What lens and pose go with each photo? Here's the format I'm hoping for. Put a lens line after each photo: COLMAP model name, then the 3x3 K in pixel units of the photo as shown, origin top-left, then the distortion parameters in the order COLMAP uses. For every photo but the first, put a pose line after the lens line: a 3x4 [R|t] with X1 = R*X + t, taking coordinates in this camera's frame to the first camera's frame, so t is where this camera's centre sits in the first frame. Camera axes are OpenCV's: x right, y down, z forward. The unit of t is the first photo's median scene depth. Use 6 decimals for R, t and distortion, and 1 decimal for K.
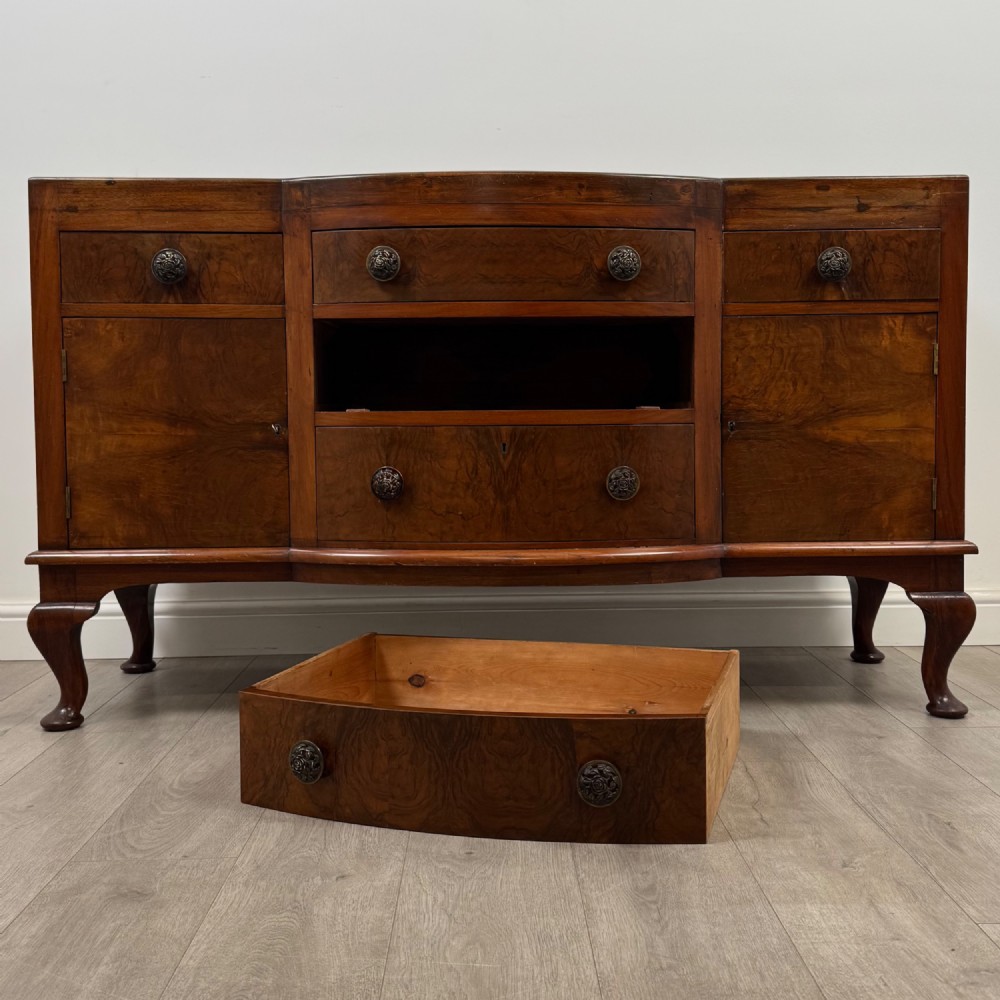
lens RADIAL K [[1228.4, 0, 526.6], [0, 1228.4, 462.5], [0, 0, 1]] dist [0.063035, 0.000000]
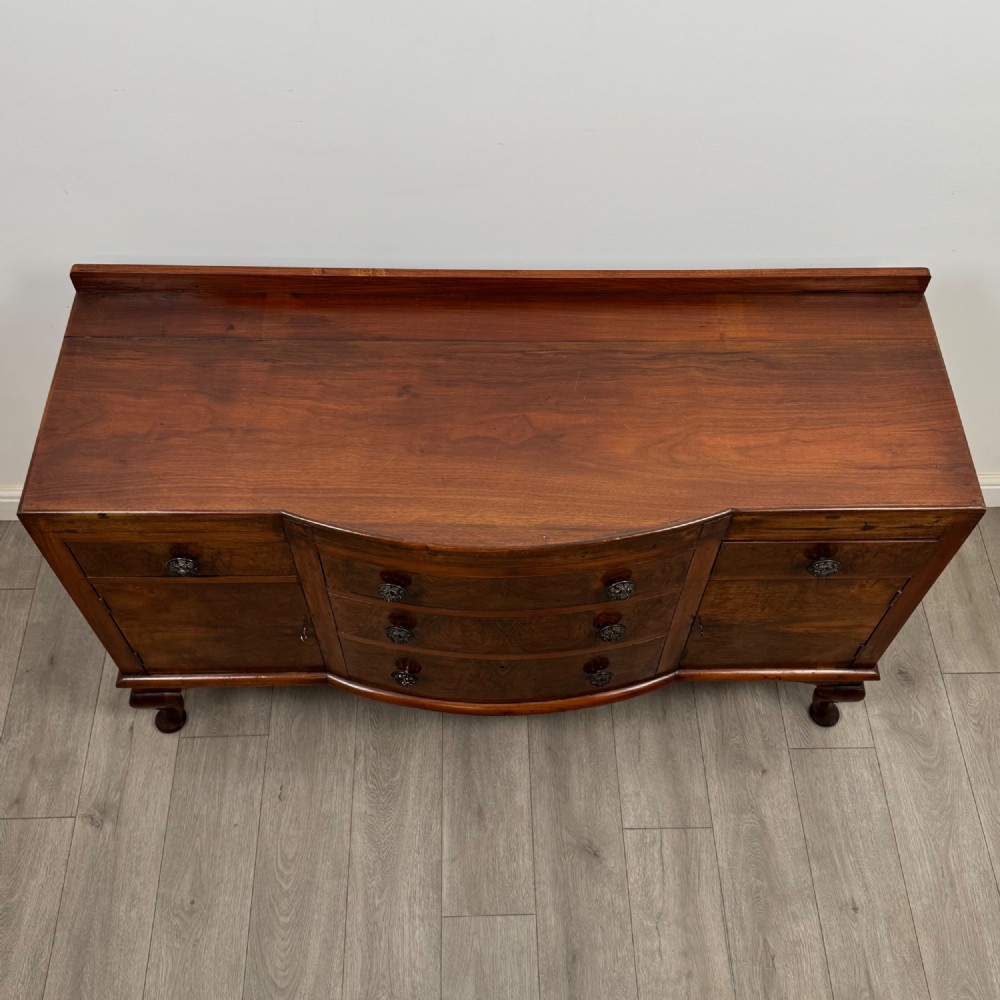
lens RADIAL K [[1115.7, 0, 513.8], [0, 1115.7, 564.8], [0, 0, 1]] dist [0.070470, 0.000000]
pose [[0.999491, 0.019849, 0.024957, -0.035751], [-0.031758, 0.548921, 0.835271, -0.946107], [0.002880, -0.835639, 0.549272, 0.482566]]
